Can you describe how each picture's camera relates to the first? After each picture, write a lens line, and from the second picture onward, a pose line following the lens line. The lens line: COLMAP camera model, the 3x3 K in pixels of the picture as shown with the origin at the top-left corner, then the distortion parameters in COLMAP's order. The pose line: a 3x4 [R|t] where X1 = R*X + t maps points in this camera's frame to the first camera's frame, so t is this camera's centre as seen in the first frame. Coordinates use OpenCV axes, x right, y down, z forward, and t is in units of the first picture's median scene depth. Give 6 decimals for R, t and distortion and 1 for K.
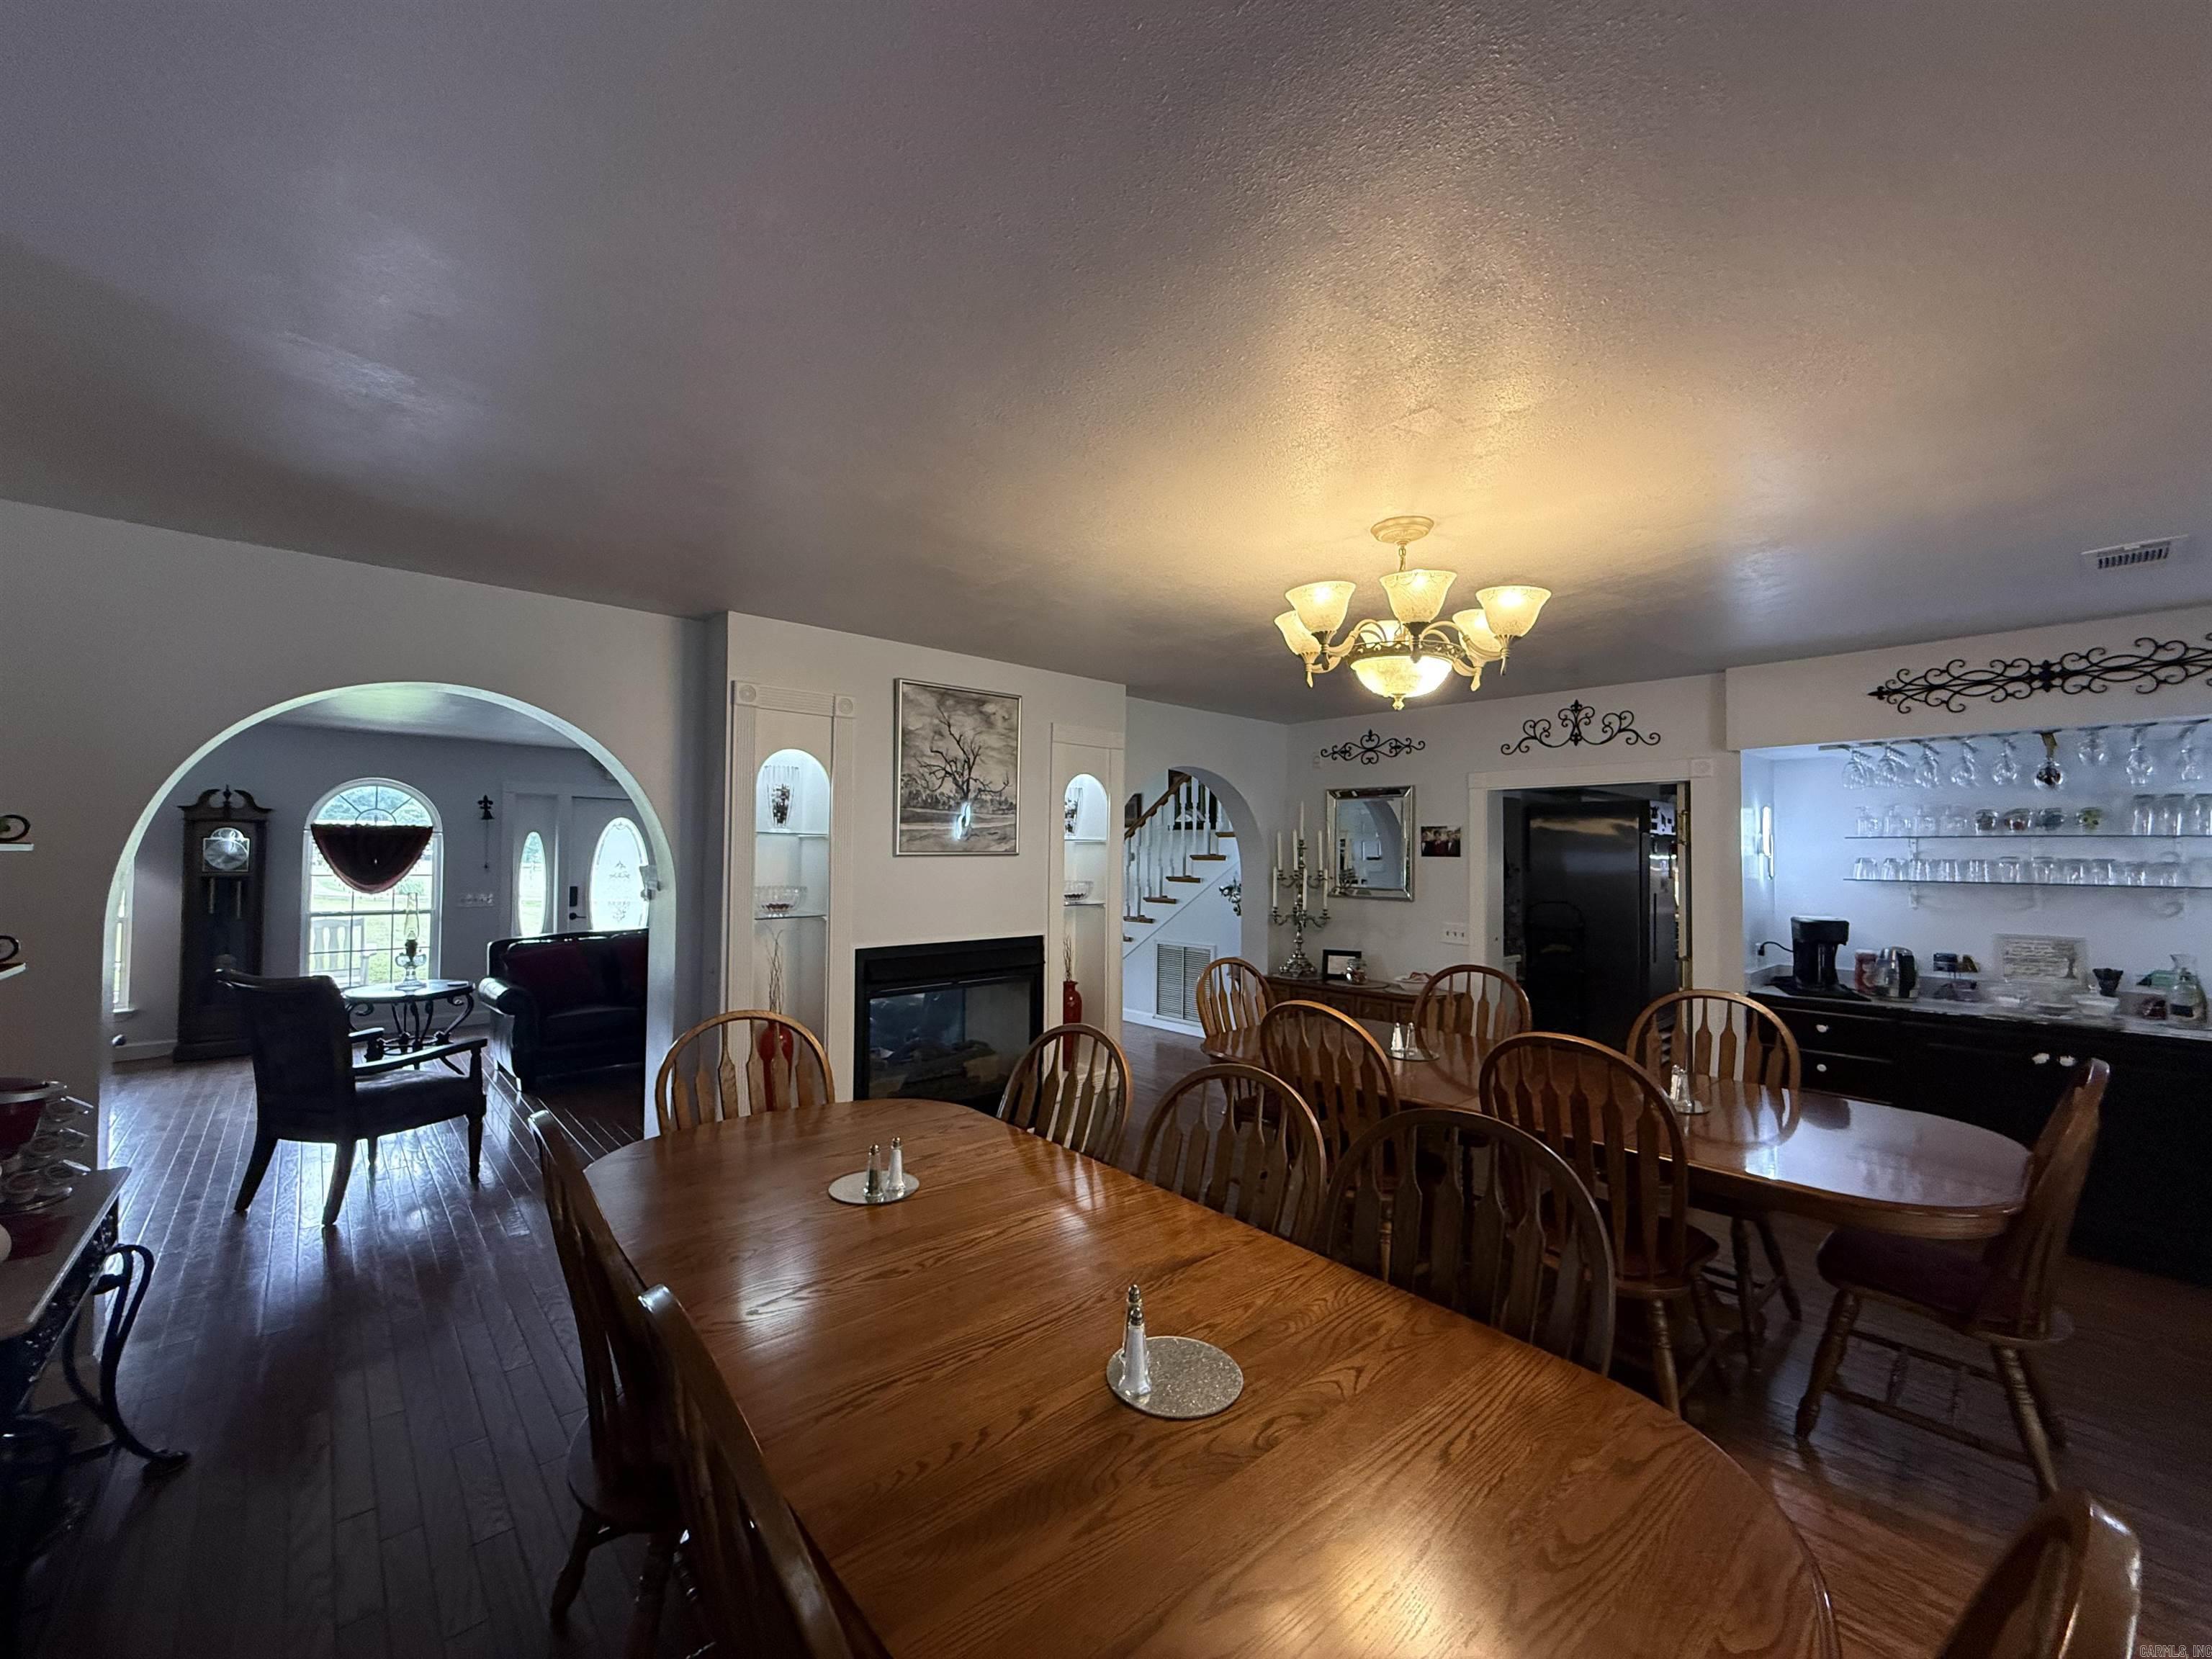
lens RADIAL K [[893.0, 0, 1114.9], [0, 893.0, 832.1], [0, 0, 1]] dist [-0.002520, 0.000928]
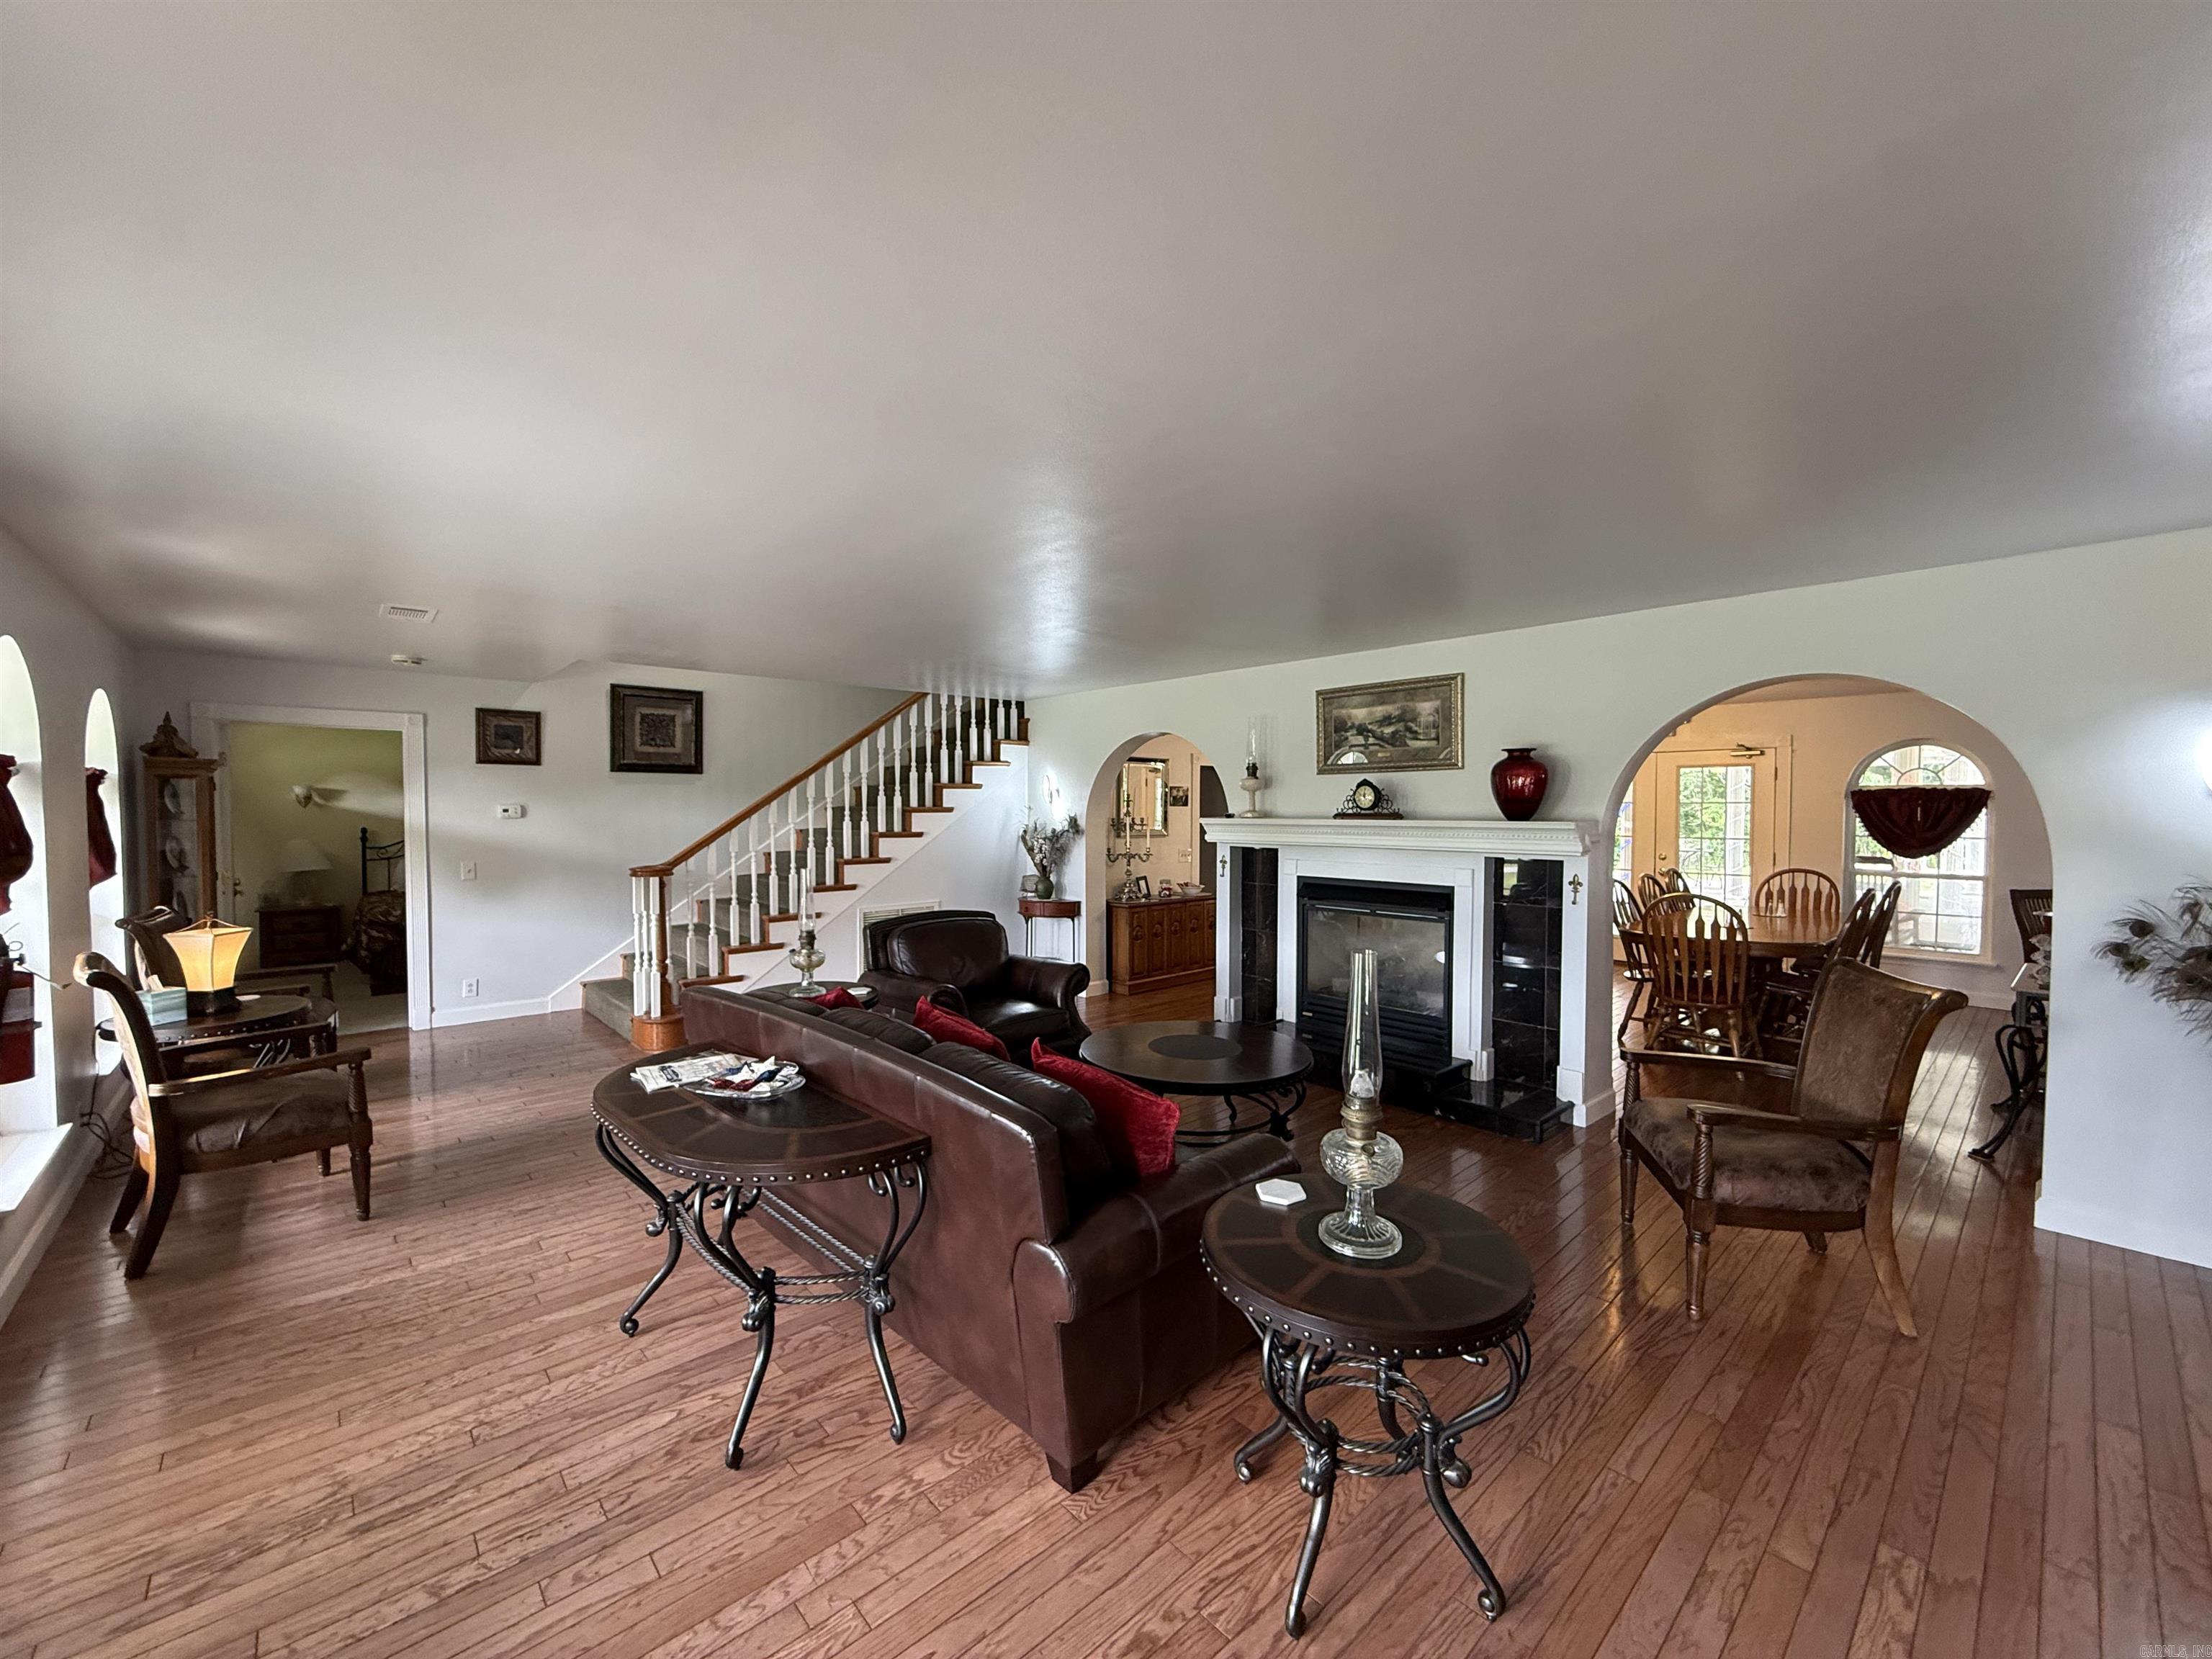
lens RADIAL K [[893.0, 0, 1099.0], [0, 893.0, 825.8], [0, 0, 1]] dist [-0.002520, 0.000928]
pose [[0.000250, -0.032134, 0.999484, -1.349000], [-0.023512, 0.999207, 0.032131, 0.017461], [-0.999724, -0.023508, -0.000505, 1.315638]]
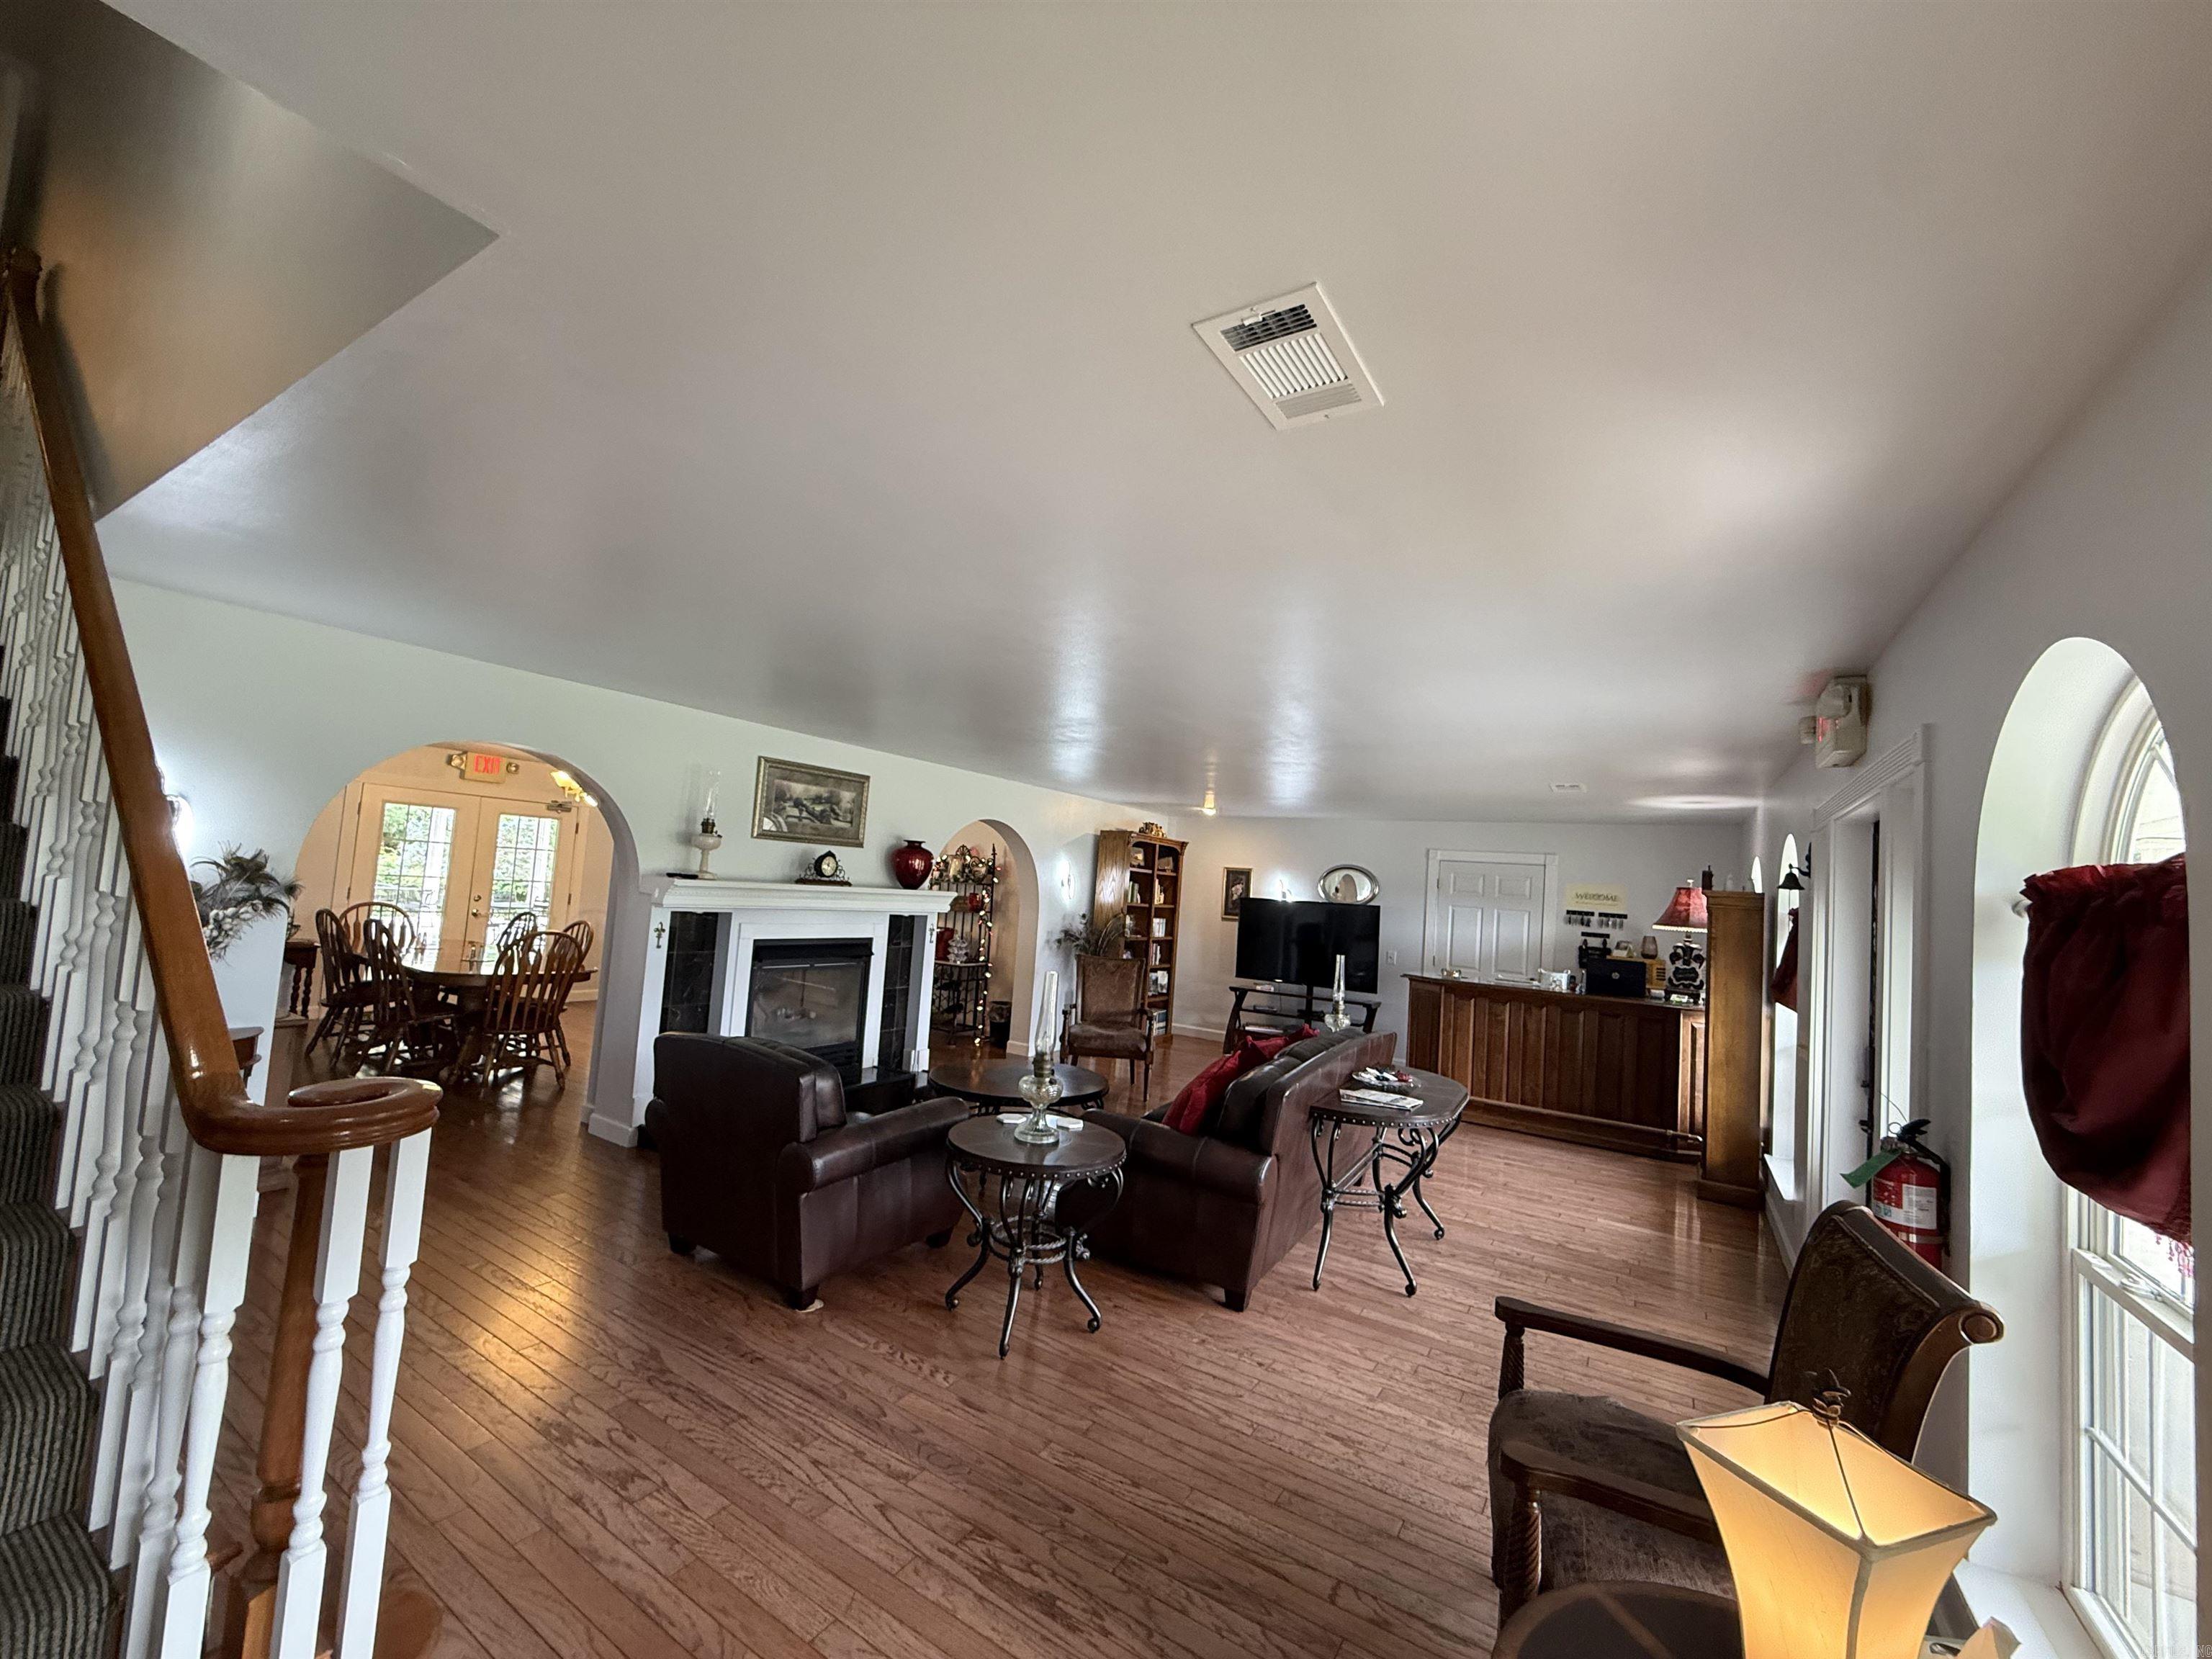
lens RADIAL K [[893.0, 0, 1101.7], [0, 893.0, 830.2], [0, 0, 1]] dist [-0.002520, 0.000928]
pose [[-0.957365, -0.092534, -0.273661, -0.634367], [-0.070668, 0.993546, -0.088730, 0.034897], [0.280105, -0.065608, -0.957725, 1.980980]]
